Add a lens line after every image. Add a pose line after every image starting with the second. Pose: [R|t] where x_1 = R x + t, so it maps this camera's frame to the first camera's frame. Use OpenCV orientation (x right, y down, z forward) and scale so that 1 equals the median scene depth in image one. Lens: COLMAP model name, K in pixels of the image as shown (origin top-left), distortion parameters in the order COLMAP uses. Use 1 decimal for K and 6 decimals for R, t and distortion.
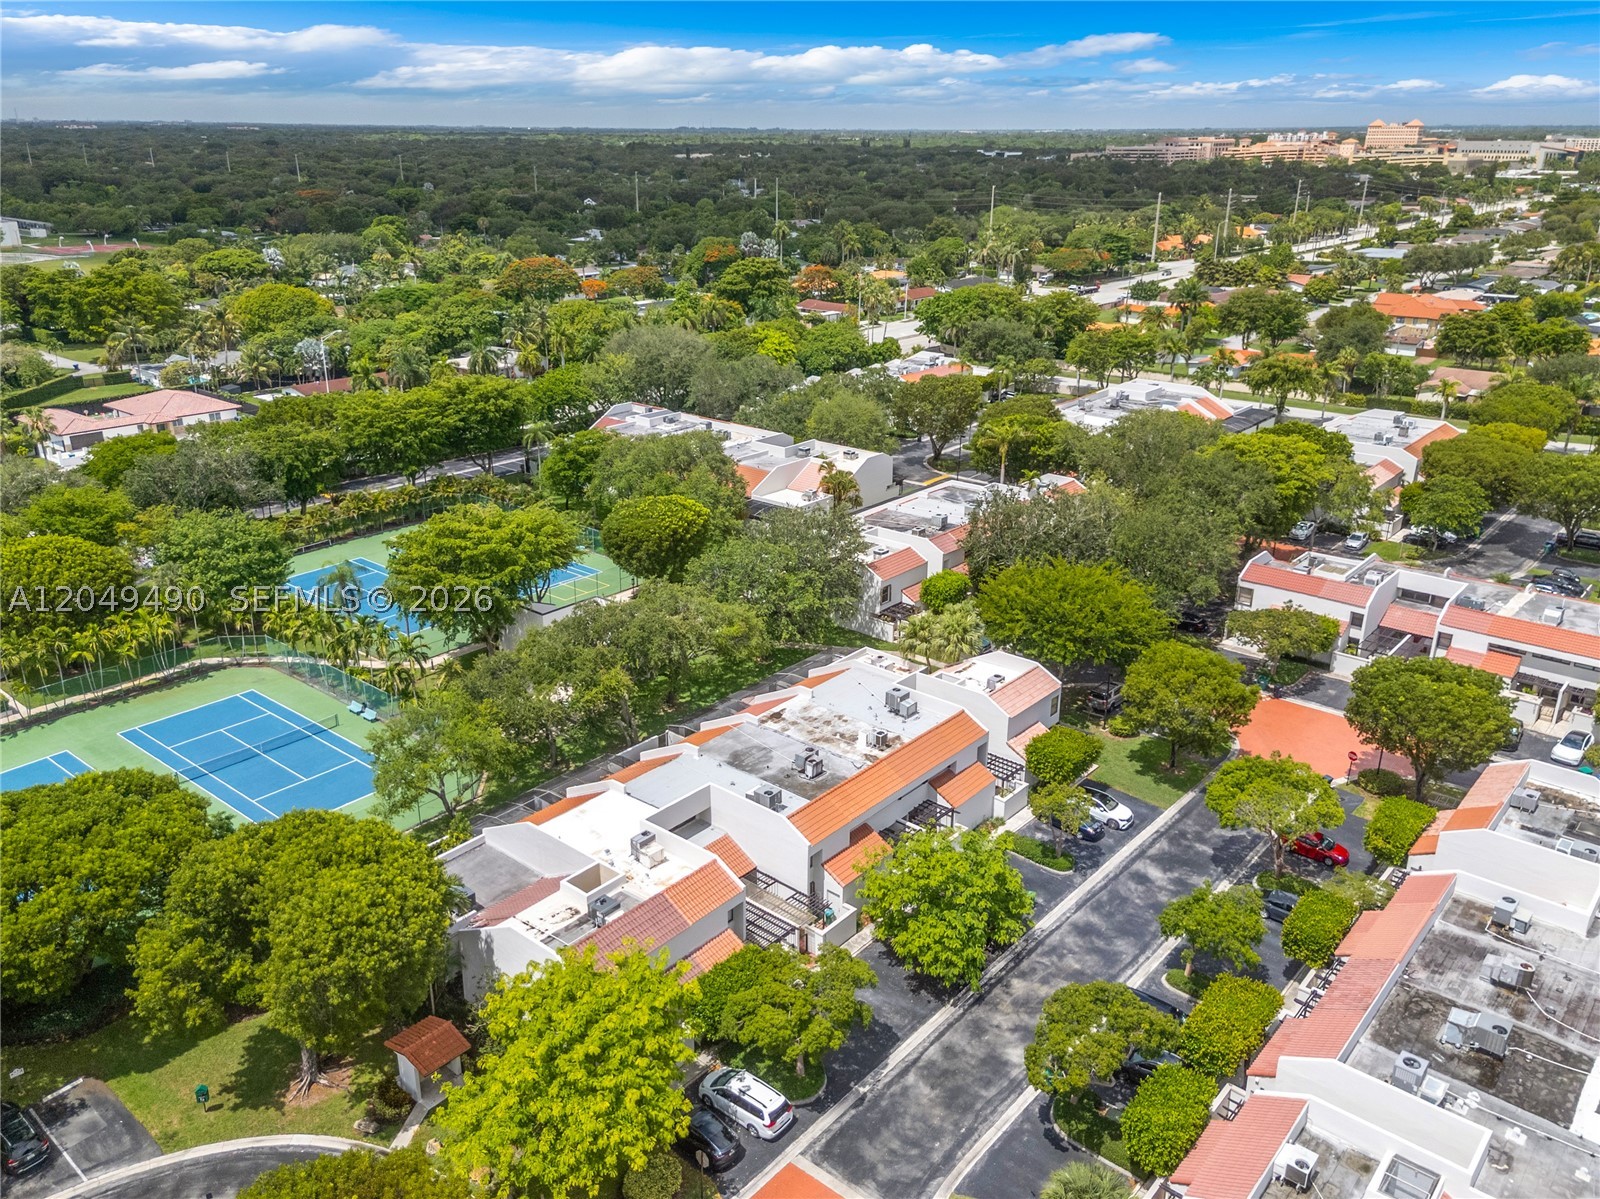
lens RADIAL K [[1214.2, 0, 798.2], [0, 1214.2, 600.5], [0, 0, 1]] dist [0.030632, -0.004233]
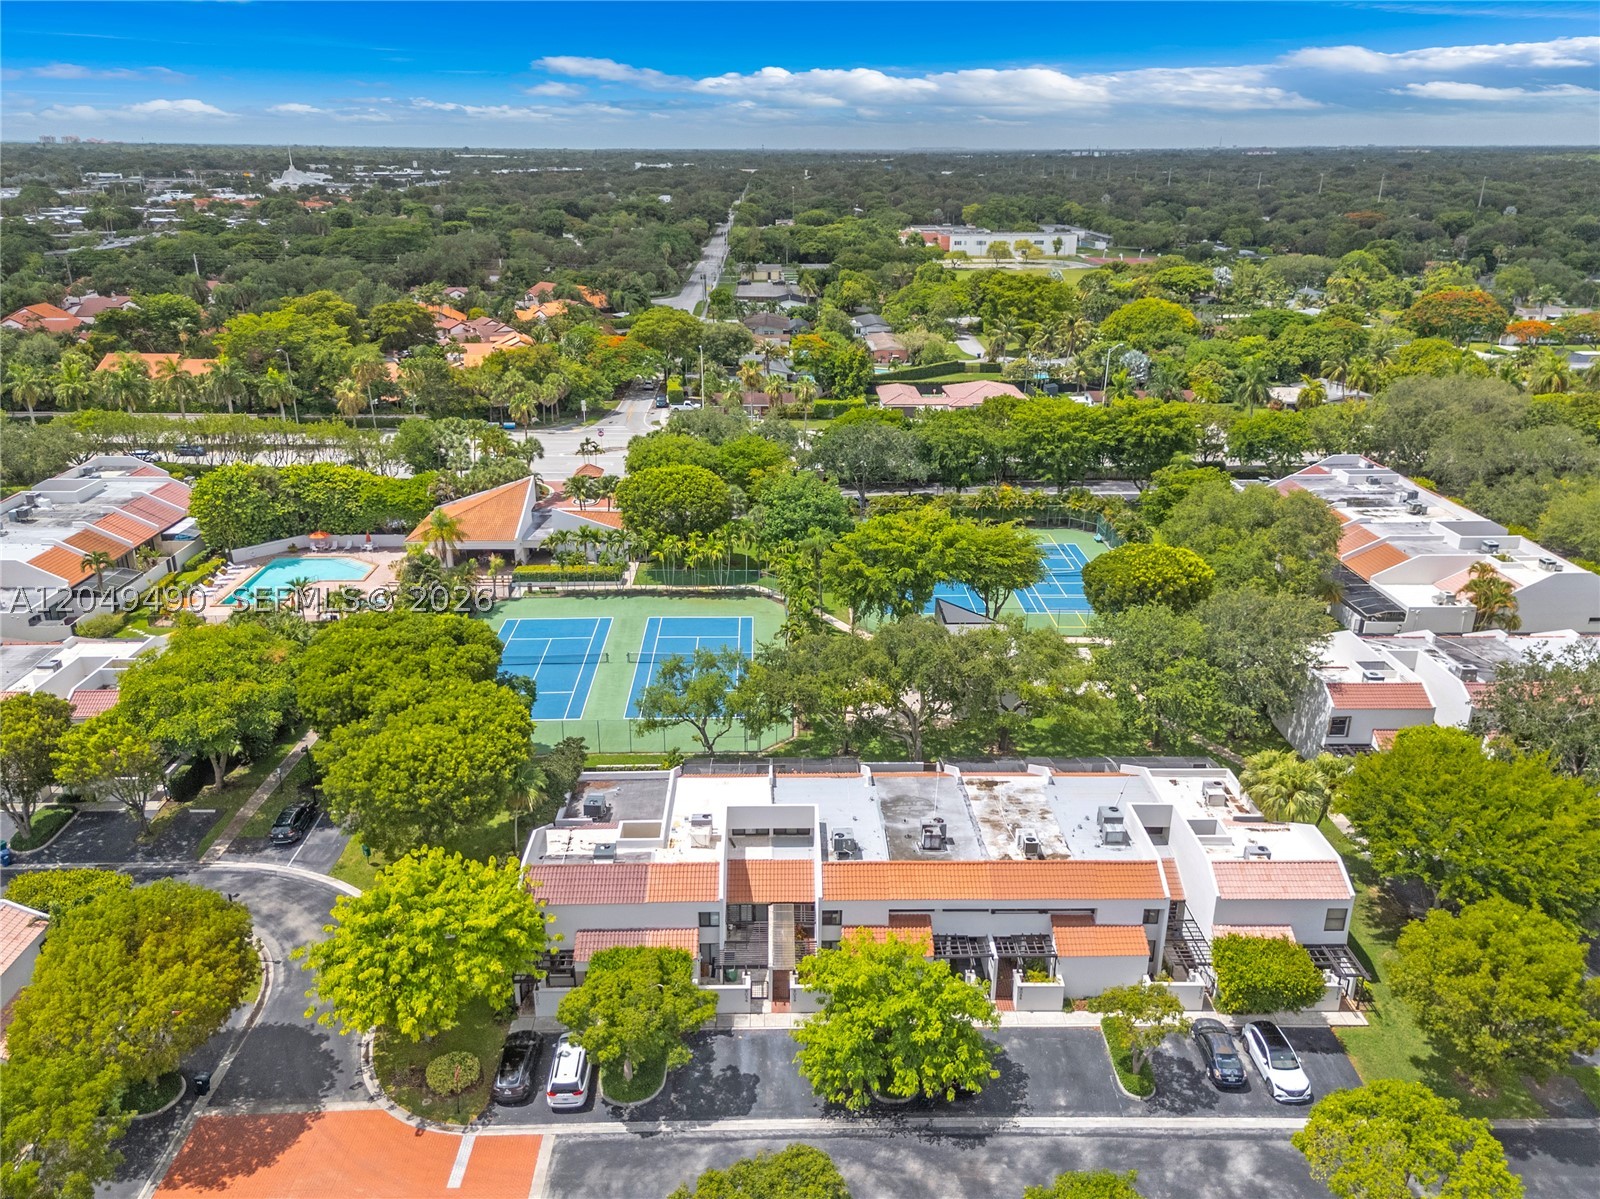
lens RADIAL K [[1155.9, 0, 798.8], [0, 1155.9, 605.7], [0, 0, 1]] dist [0.032961, -0.004797]
pose [[0.664105, 0.265614, -0.698866, 0.418772], [-0.263648, 0.957914, 0.113534, -0.087670], [0.699610, 0.108856, 0.706184, 0.226852]]
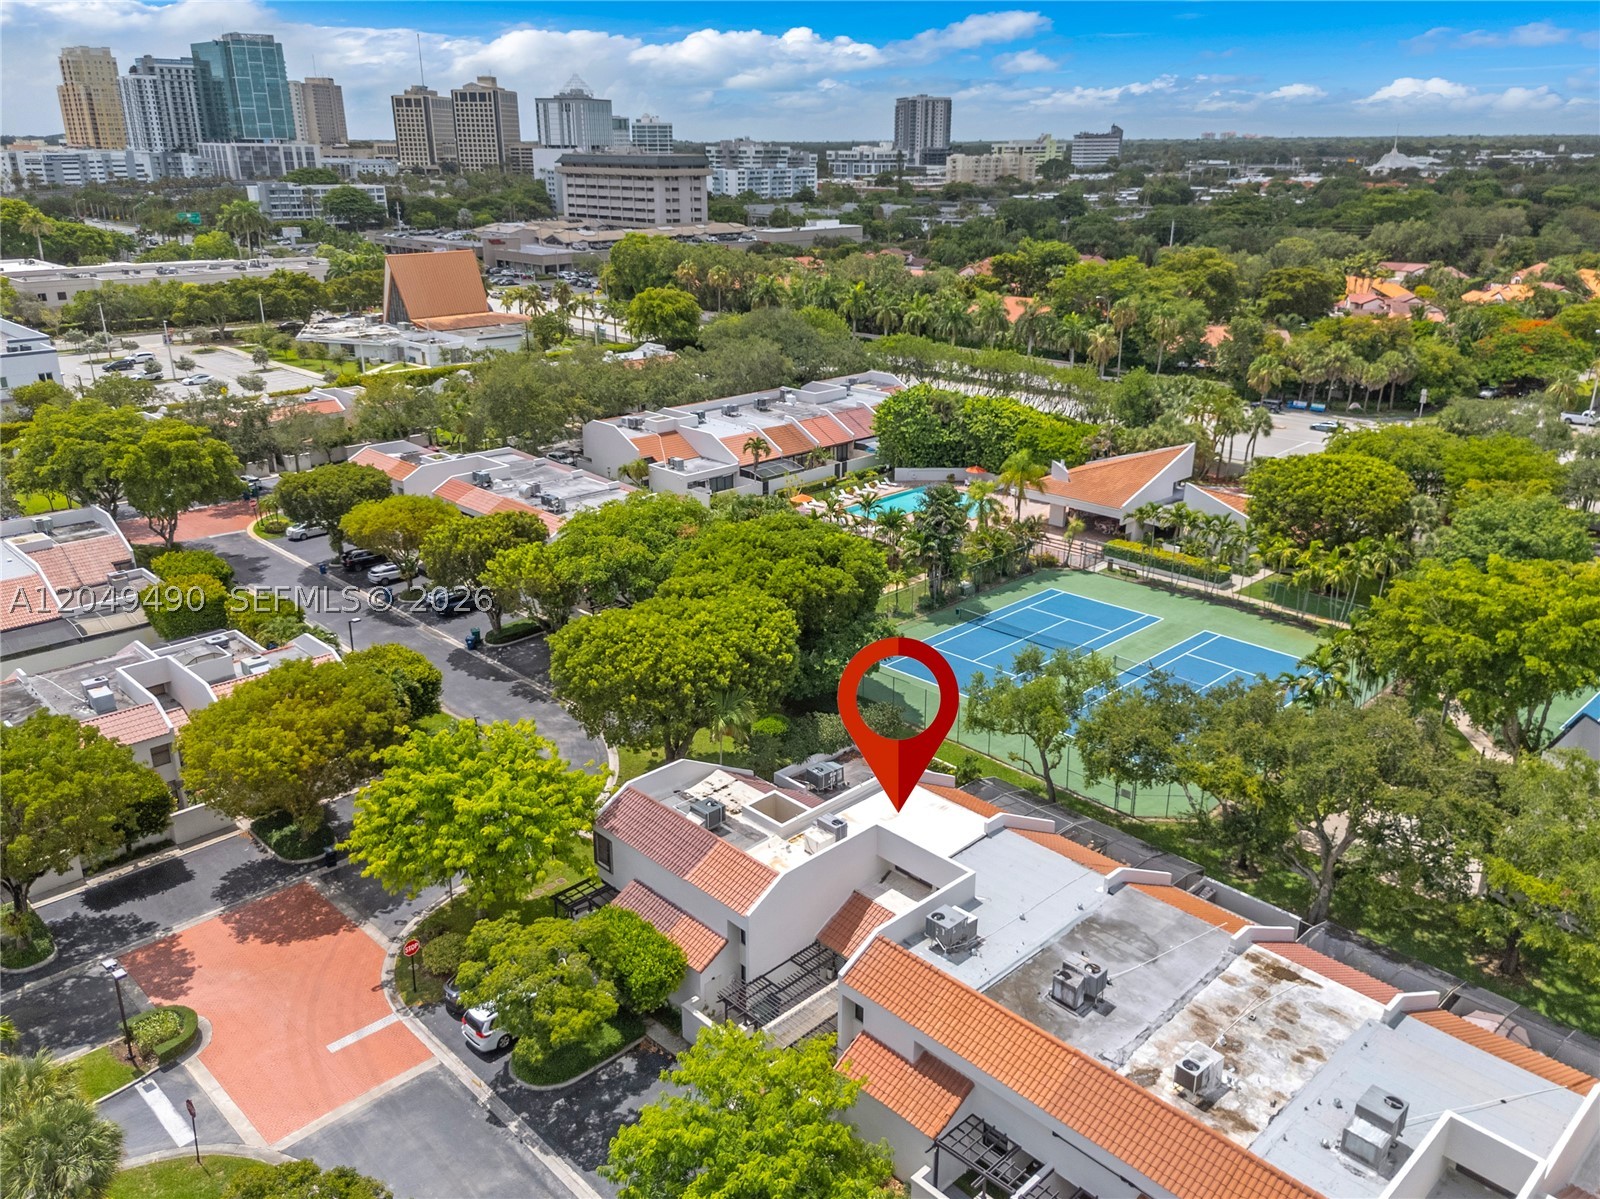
lens RADIAL K [[1214.2, 0, 803.9], [0, 1214.2, 601.1], [0, 0, 1]] dist [0.030632, -0.004233]
pose [[-0.097943, 0.342030, -0.934571, 0.418091], [-0.345214, 0.869100, 0.354248, -0.157069], [0.933399, 0.357324, 0.032951, 0.638020]]
